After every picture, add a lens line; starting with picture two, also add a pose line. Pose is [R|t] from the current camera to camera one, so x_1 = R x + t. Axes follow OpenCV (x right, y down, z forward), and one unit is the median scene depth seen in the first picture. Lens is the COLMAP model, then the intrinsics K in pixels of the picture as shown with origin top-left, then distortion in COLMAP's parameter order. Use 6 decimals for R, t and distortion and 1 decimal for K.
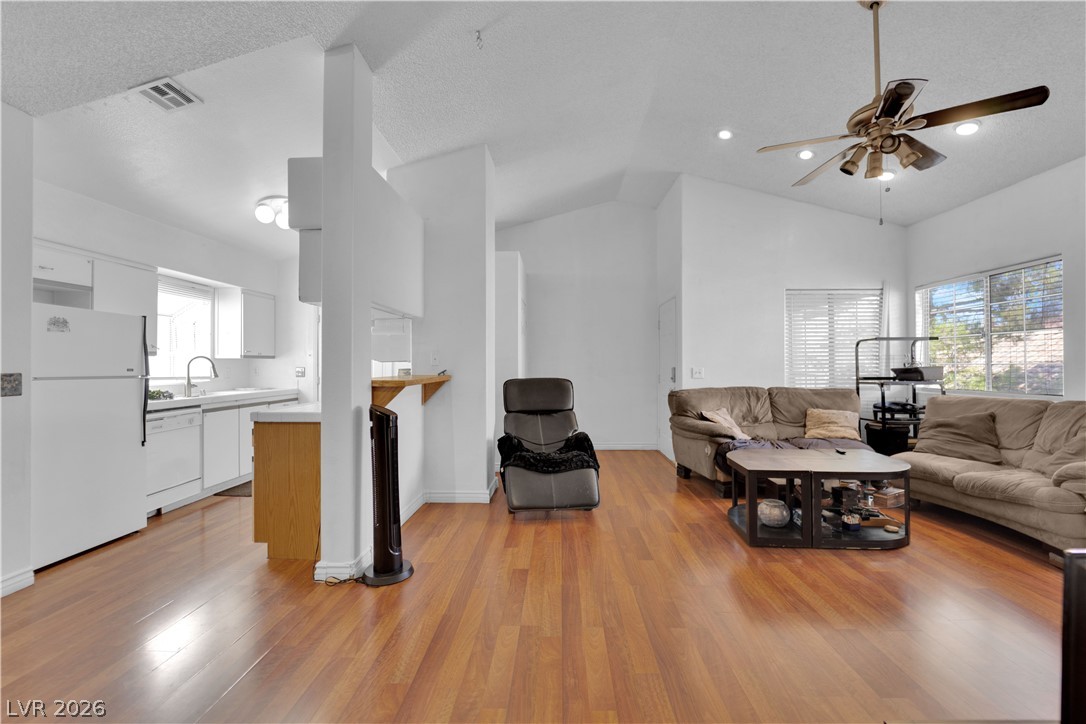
lens RADIAL K [[439.9, 0, 548.1], [0, 439.9, 360.9], [0, 0, 1]] dist [-0.005934, -0.005443]
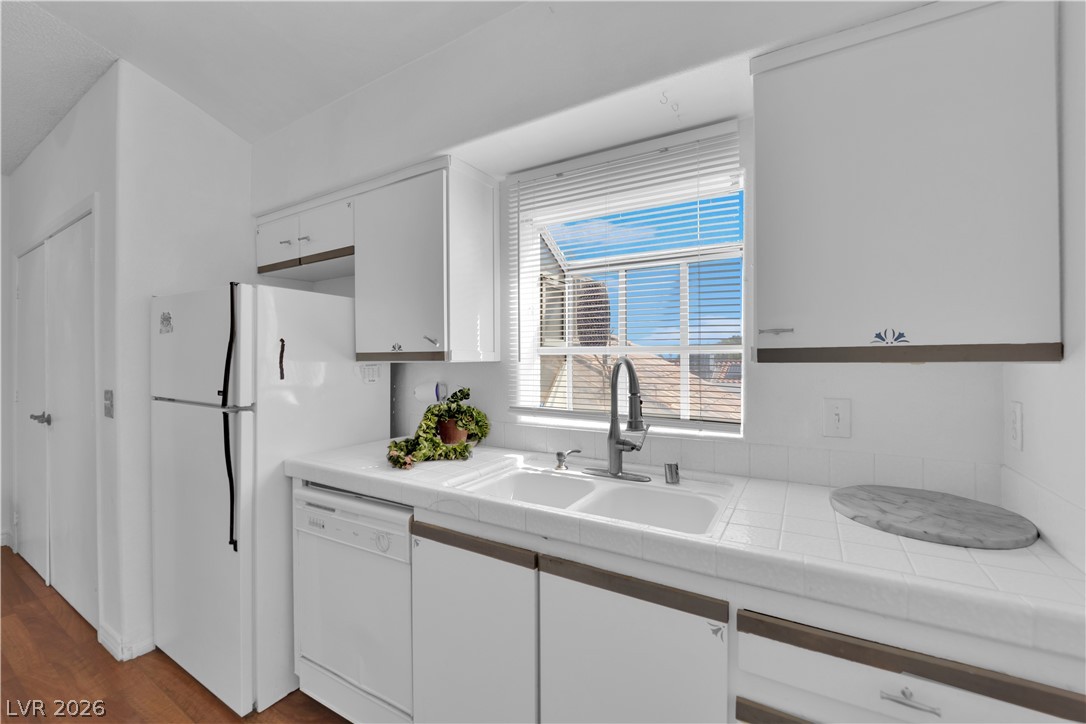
lens RADIAL K [[439.9, 0, 548.1], [0, 439.9, 360.9], [0, 0, 1]] dist [-0.005934, -0.005443]
pose [[-0.490237, 0.000735, -0.871589, -0.516506], [0.008816, 0.999953, -0.004116, -0.007770], [0.871545, -0.009702, -0.490220, 1.173878]]
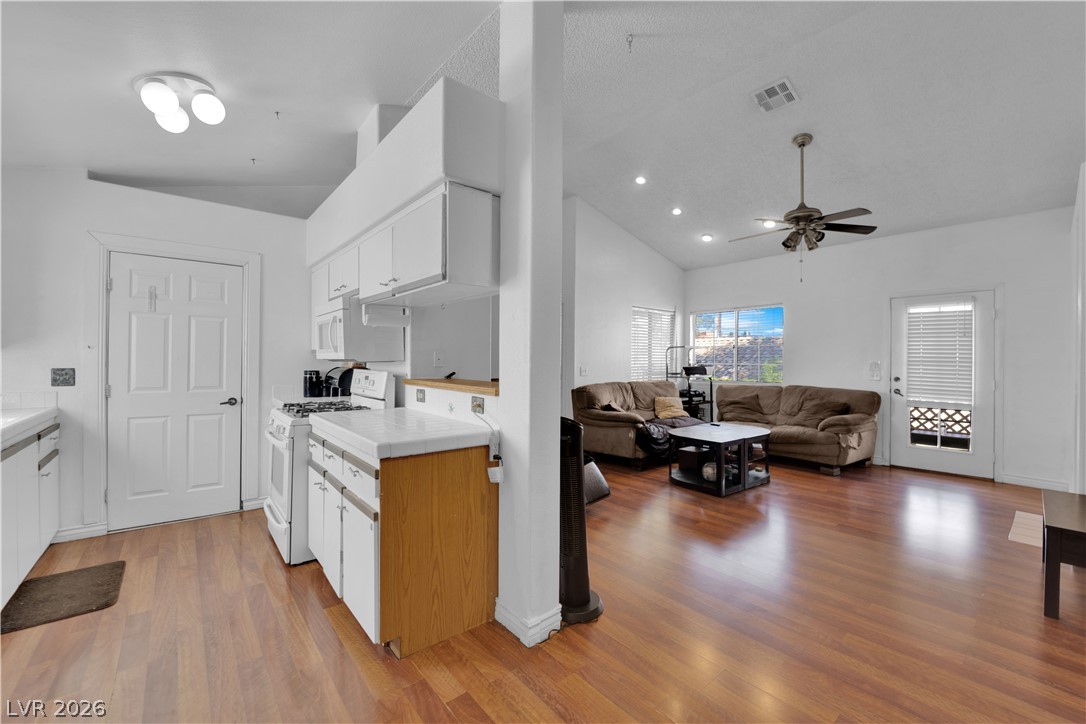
lens RADIAL K [[439.9, 0, 548.1], [0, 439.9, 360.9], [0, 0, 1]] dist [-0.005934, -0.005443]
pose [[0.743854, 0.004485, 0.668327, -0.607185], [-0.012750, 0.999891, 0.007481, -0.009045], [-0.668220, -0.014086, 0.743830, 0.233914]]
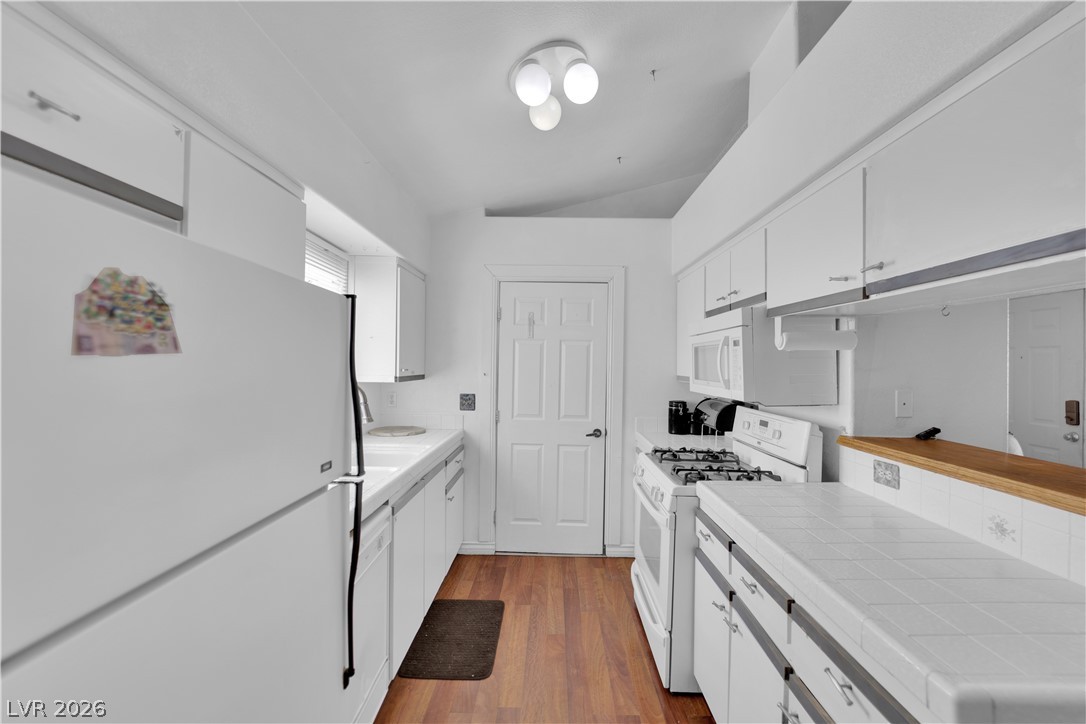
lens RADIAL K [[439.9, 0, 548.1], [0, 439.9, 360.9], [0, 0, 1]] dist [-0.005934, -0.005443]
pose [[0.999716, 0.012826, 0.020098, -0.597783], [-0.012827, 0.999918, -0.000096, -0.041643], [-0.020097, -0.000162, 0.999798, 0.505112]]
